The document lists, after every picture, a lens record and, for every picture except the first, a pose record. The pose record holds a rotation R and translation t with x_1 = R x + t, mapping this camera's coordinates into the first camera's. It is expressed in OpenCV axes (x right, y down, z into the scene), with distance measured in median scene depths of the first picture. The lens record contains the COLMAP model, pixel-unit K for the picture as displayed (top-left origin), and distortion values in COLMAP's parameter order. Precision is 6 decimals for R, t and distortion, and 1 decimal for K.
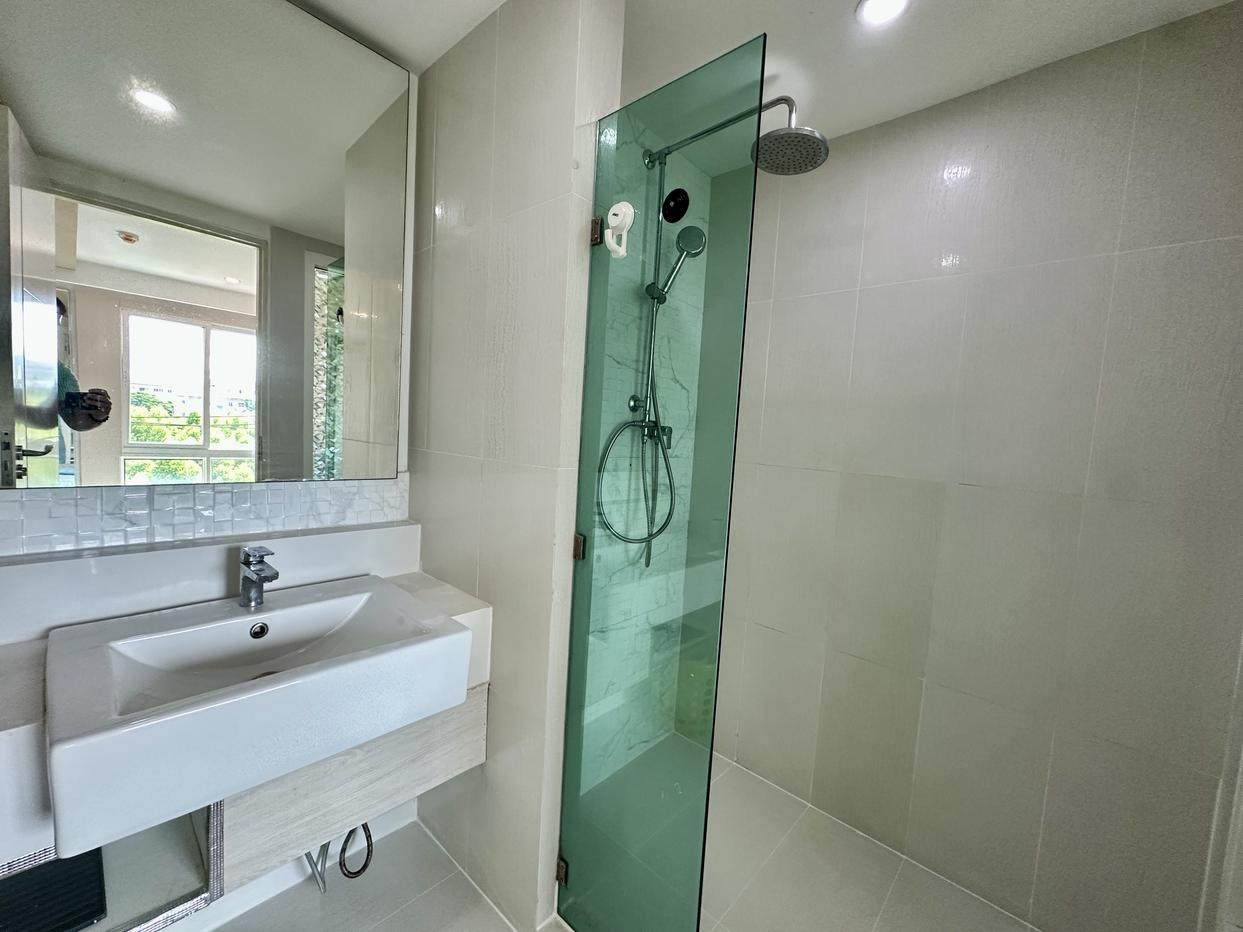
lens RADIAL K [[500.1, 0, 621.5], [0, 500.1, 466.0], [0, 0, 1]] dist [-0.000733, 0.000529]
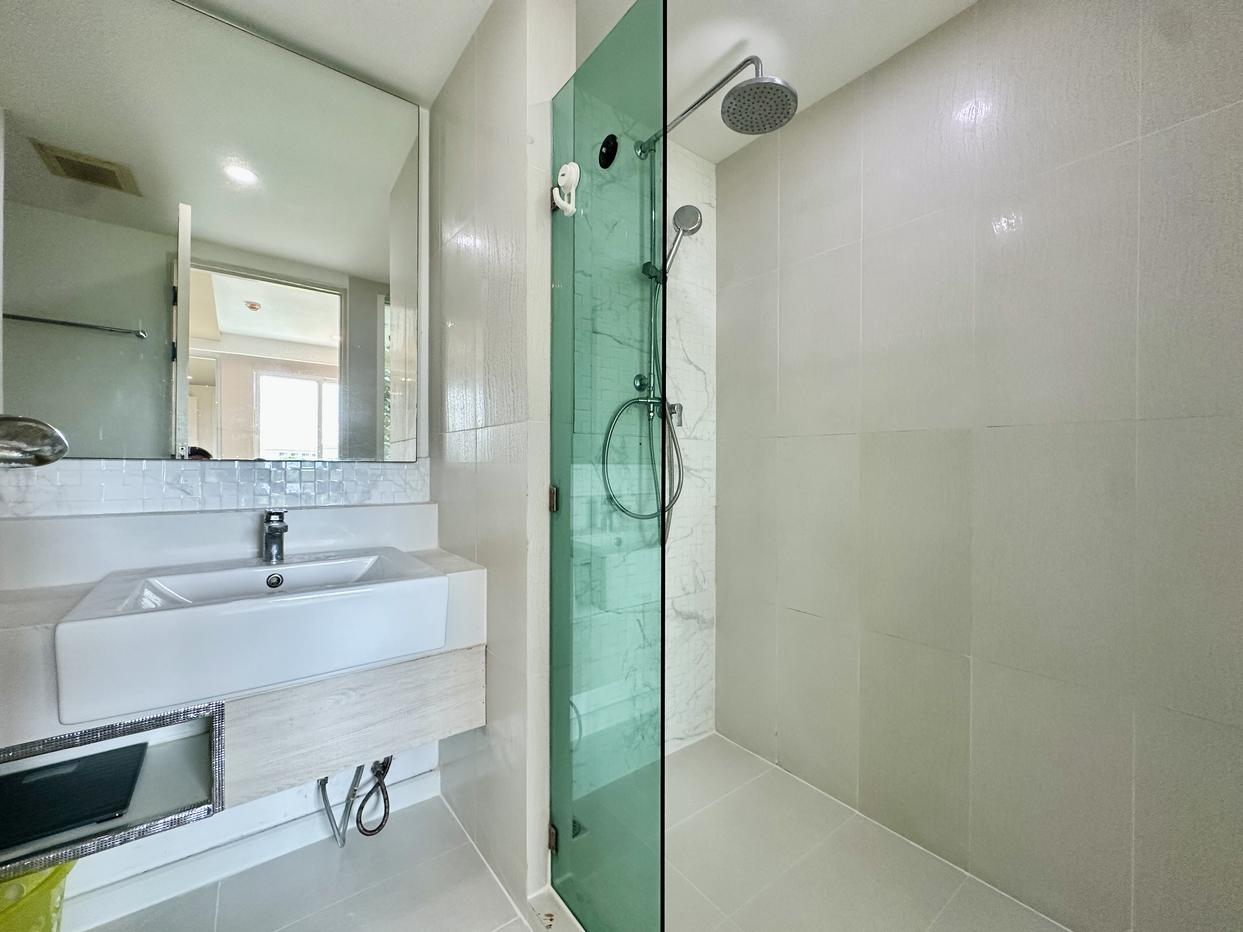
lens RADIAL K [[500.1, 0, 621.5], [0, 500.1, 466.0], [0, 0, 1]] dist [-0.000733, 0.000529]
pose [[0.982031, -0.056962, -0.179917, 0.181228], [0.042816, 0.995749, -0.081553, 0.139994], [0.183798, 0.072384, 0.980295, 0.016888]]
